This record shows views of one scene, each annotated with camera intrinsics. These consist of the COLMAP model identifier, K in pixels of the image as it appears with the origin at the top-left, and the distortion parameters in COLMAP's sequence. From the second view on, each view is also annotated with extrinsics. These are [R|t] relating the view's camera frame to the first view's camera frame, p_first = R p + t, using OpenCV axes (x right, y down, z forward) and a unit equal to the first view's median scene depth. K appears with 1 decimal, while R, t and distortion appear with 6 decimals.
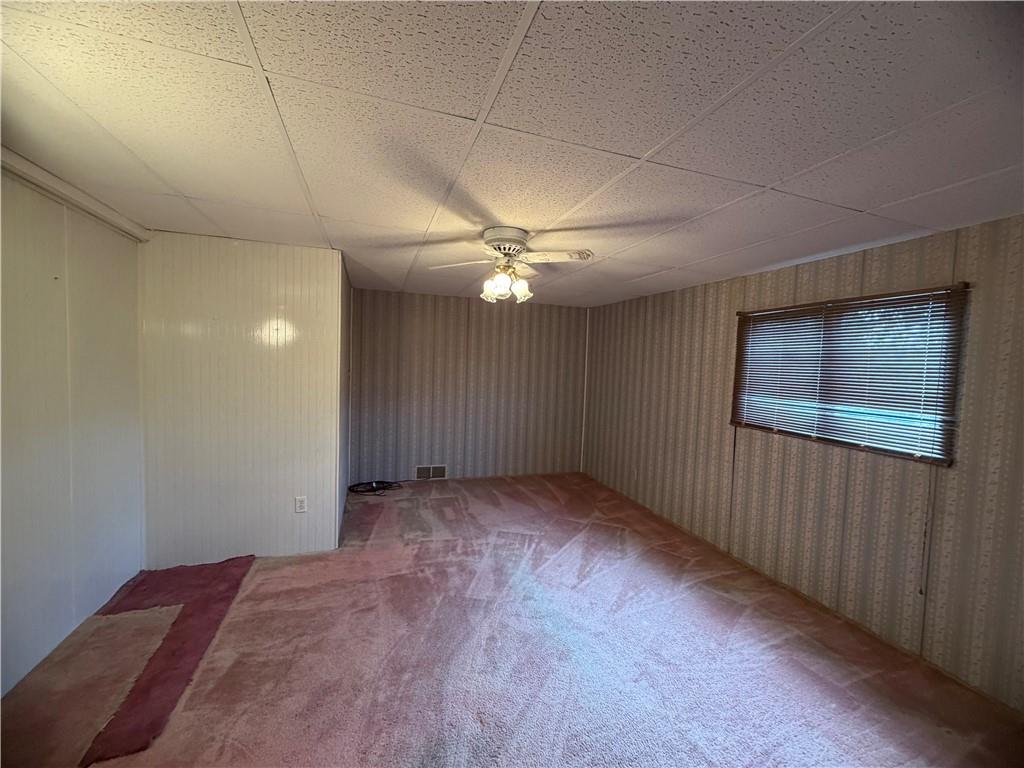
lens RADIAL K [[411.3, 0, 511.0], [0, 411.3, 385.7], [0, 0, 1]] dist [0.000043, 0.000228]
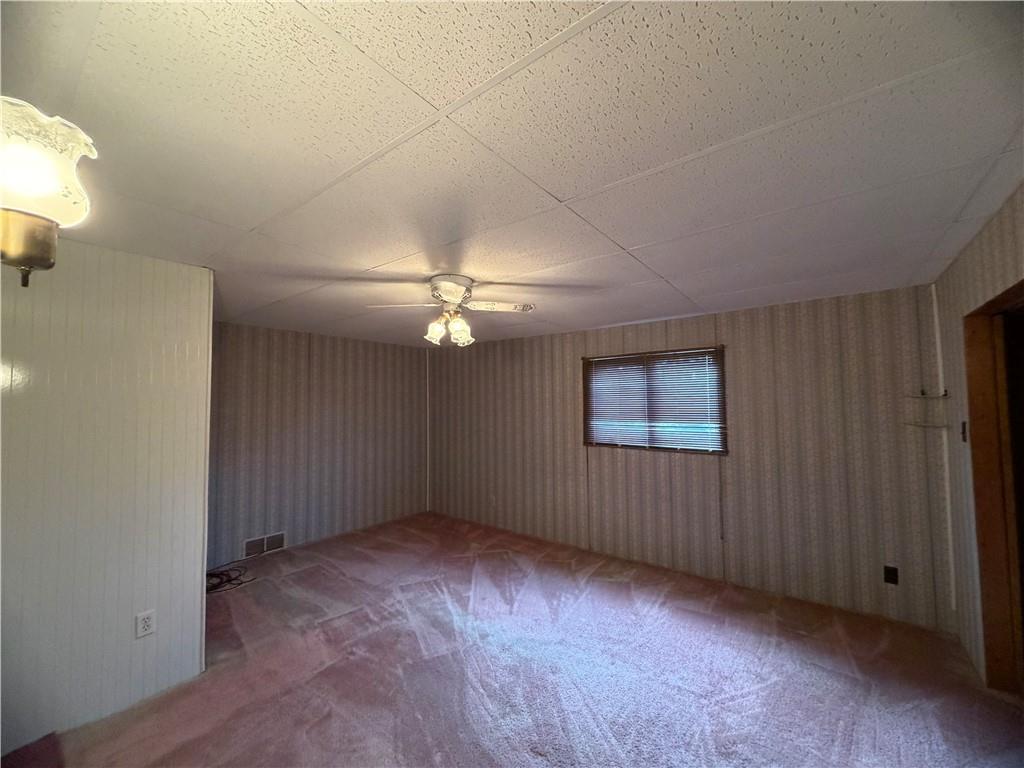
lens RADIAL K [[411.3, 0, 511.0], [0, 411.3, 385.7], [0, 0, 1]] dist [0.000043, 0.000228]
pose [[0.830636, -0.017739, 0.556532, -0.378983], [0.068511, 0.995154, -0.070535, -0.014952], [-0.552584, 0.096718, 0.827826, 0.059445]]
